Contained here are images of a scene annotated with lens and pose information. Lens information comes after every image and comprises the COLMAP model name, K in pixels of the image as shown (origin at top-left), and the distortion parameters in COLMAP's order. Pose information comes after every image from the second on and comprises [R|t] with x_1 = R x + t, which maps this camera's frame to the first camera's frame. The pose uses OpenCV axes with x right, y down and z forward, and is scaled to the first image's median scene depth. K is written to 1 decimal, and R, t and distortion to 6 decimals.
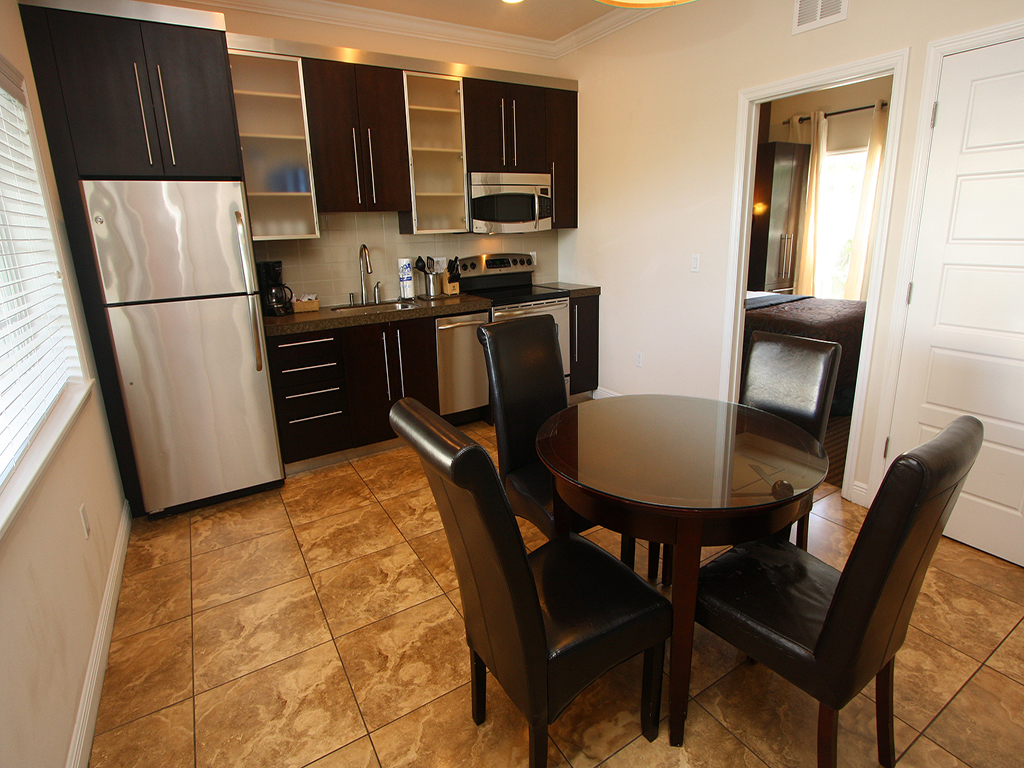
lens RADIAL K [[513.8, 0, 509.6], [0, 513.8, 367.6], [0, 0, 1]] dist [-0.014291, -0.000424]
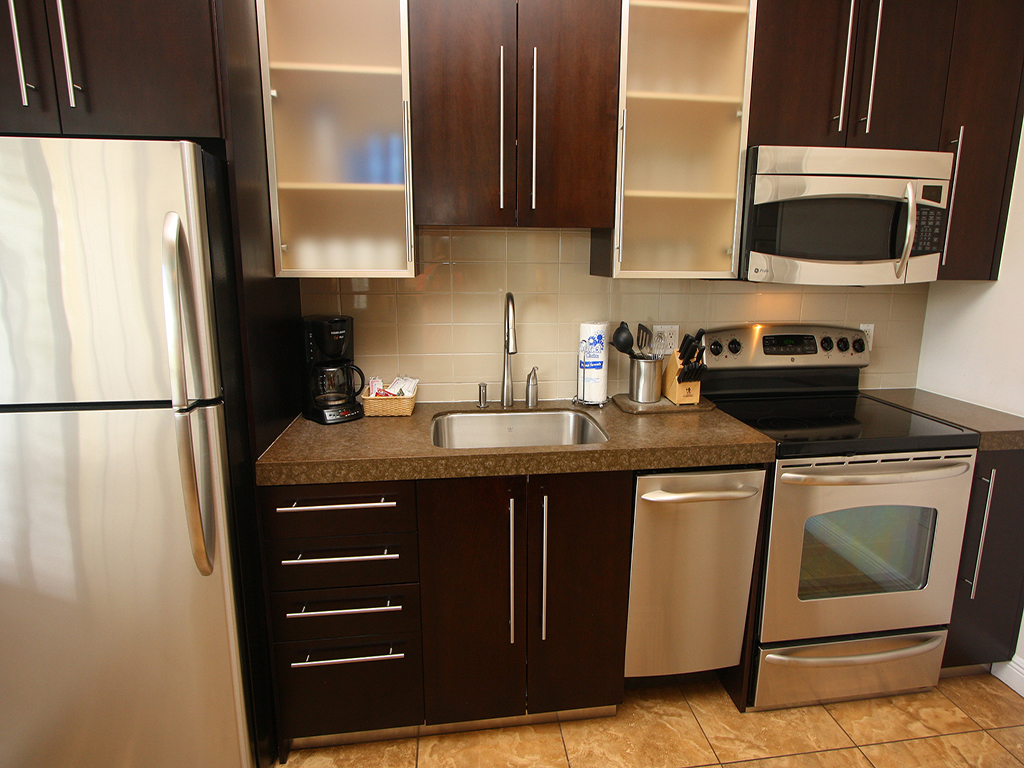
lens RADIAL K [[741.0, 0, 512.0], [0, 741.0, 384.0], [0, 0, 1]] dist [-0.003204, -0.001049]
pose [[0.939522, 0.096359, -0.328654, -0.039666], [-0.129121, 0.988452, -0.079309, -0.091340], [0.317216, 0.116949, 0.941115, 0.321491]]
